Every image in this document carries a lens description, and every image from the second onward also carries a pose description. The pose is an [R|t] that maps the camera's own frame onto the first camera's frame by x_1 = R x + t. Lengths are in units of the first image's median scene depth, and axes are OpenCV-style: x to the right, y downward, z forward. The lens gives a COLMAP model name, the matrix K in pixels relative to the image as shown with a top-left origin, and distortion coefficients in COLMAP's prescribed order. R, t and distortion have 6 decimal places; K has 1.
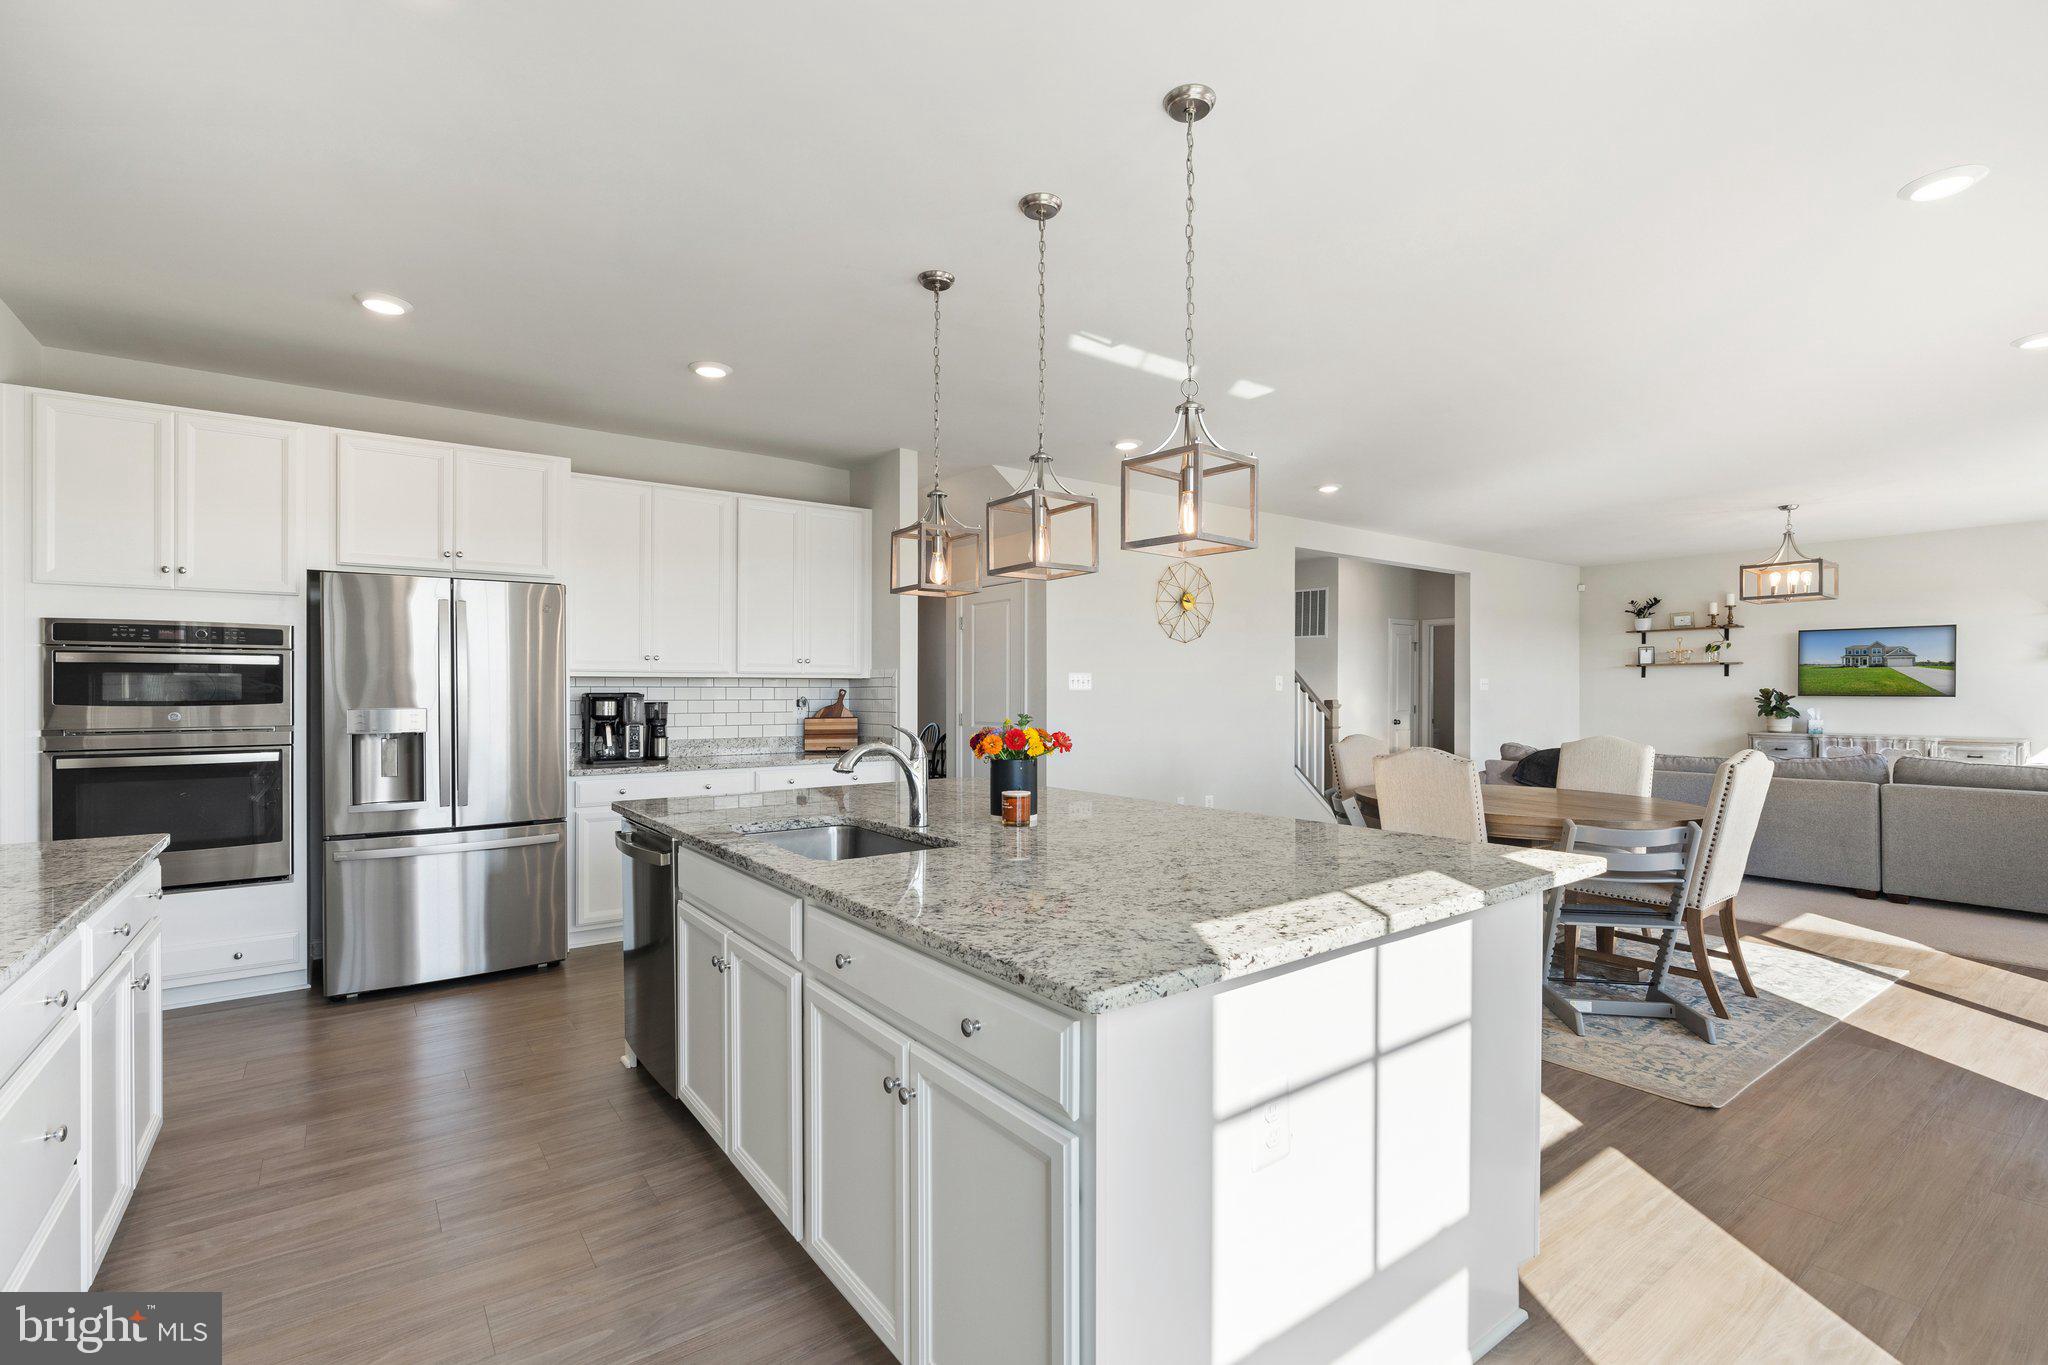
lens RADIAL K [[931.0, 0, 1025.4], [0, 931.0, 696.2], [0, 0, 1]] dist [-0.000609, 0.000060]
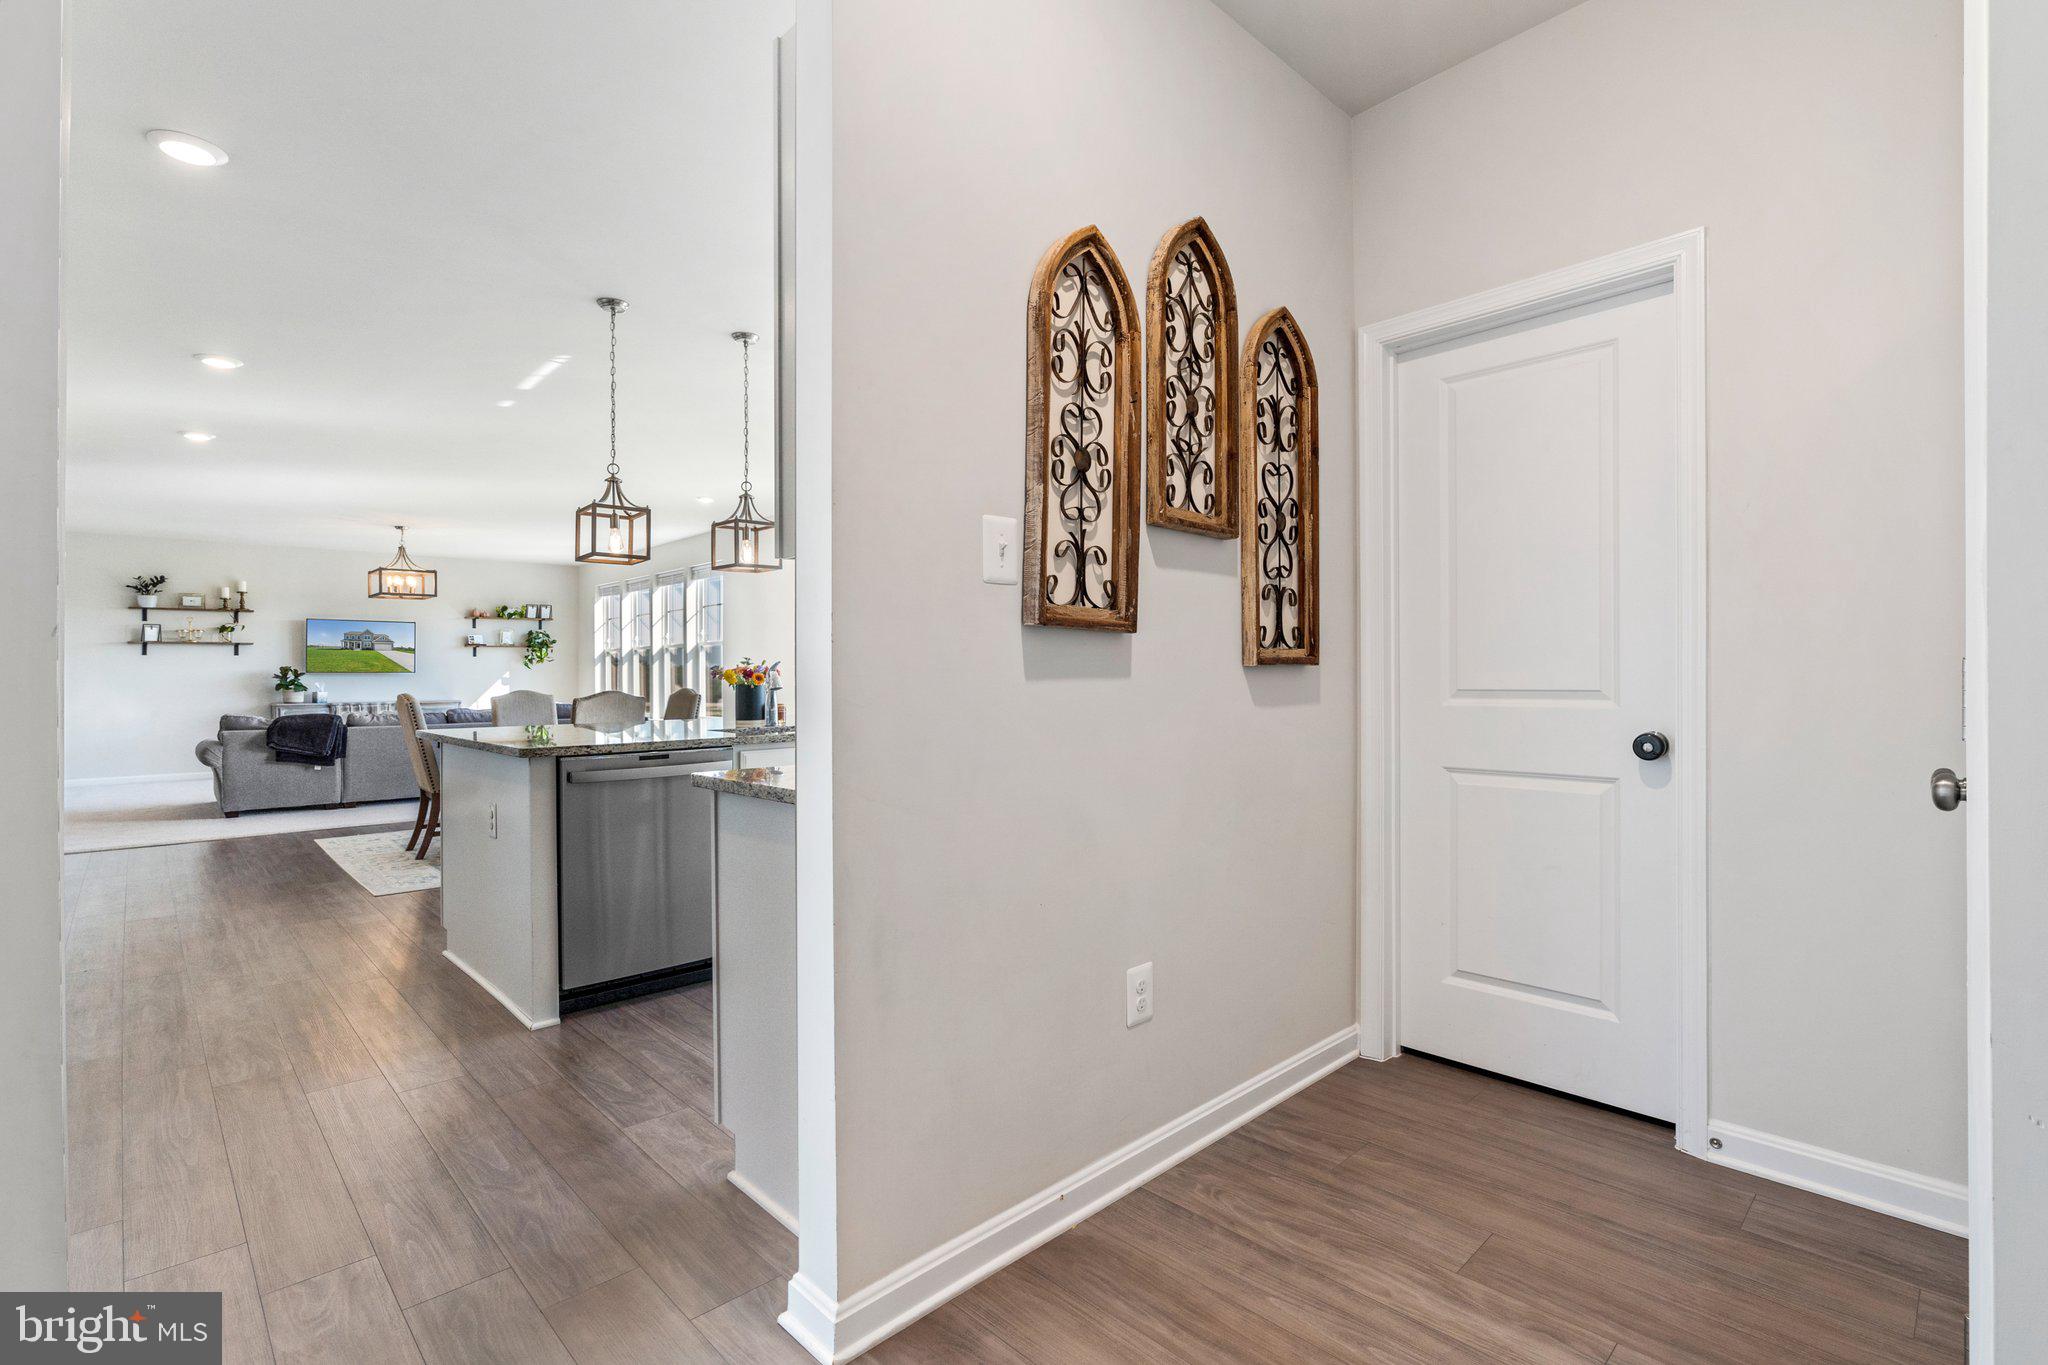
lens RADIAL K [[958.5, 0, 1032.1], [0, 958.5, 667.7], [0, 0, 1]] dist [-0.000216, -0.000169]
pose [[-0.122624, 0.010446, 0.992398, -0.511520], [0.014109, 0.999862, -0.008781, 0.017310], [-0.992353, 0.012925, -0.122755, 0.217630]]
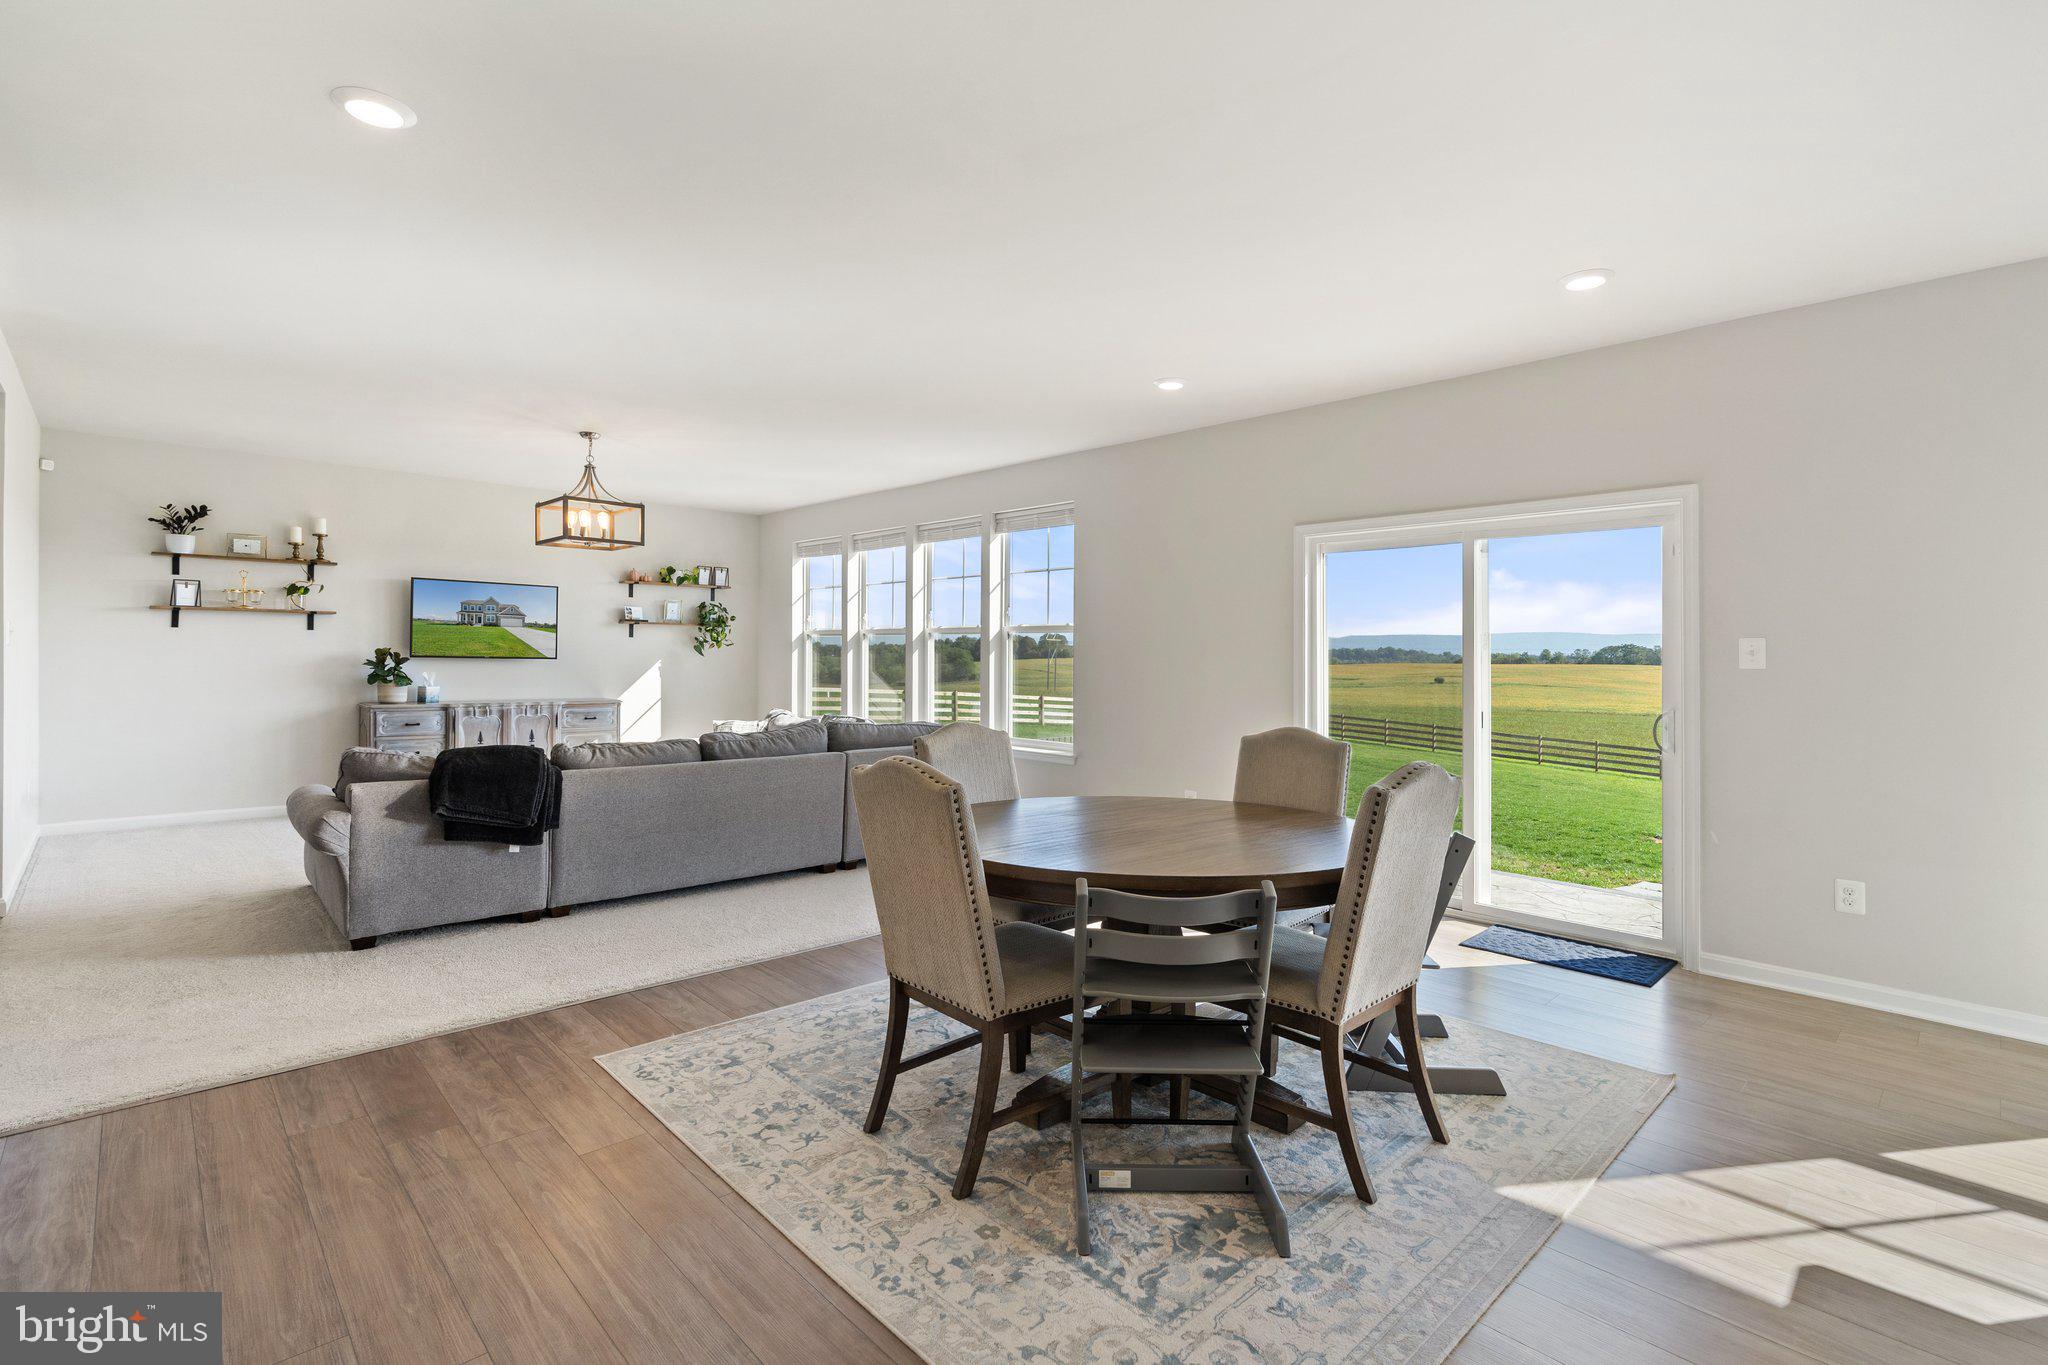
lens RADIAL K [[954.9, 0, 1025.2], [0, 954.9, 663.0], [0, 0, 1]] dist [-0.001631, 0.000181]
pose [[-0.123786, -0.006907, 0.992285, -0.063728], [-0.008602, 0.999946, 0.005887, -0.004805], [-0.992272, -0.007807, -0.123839, 0.564477]]
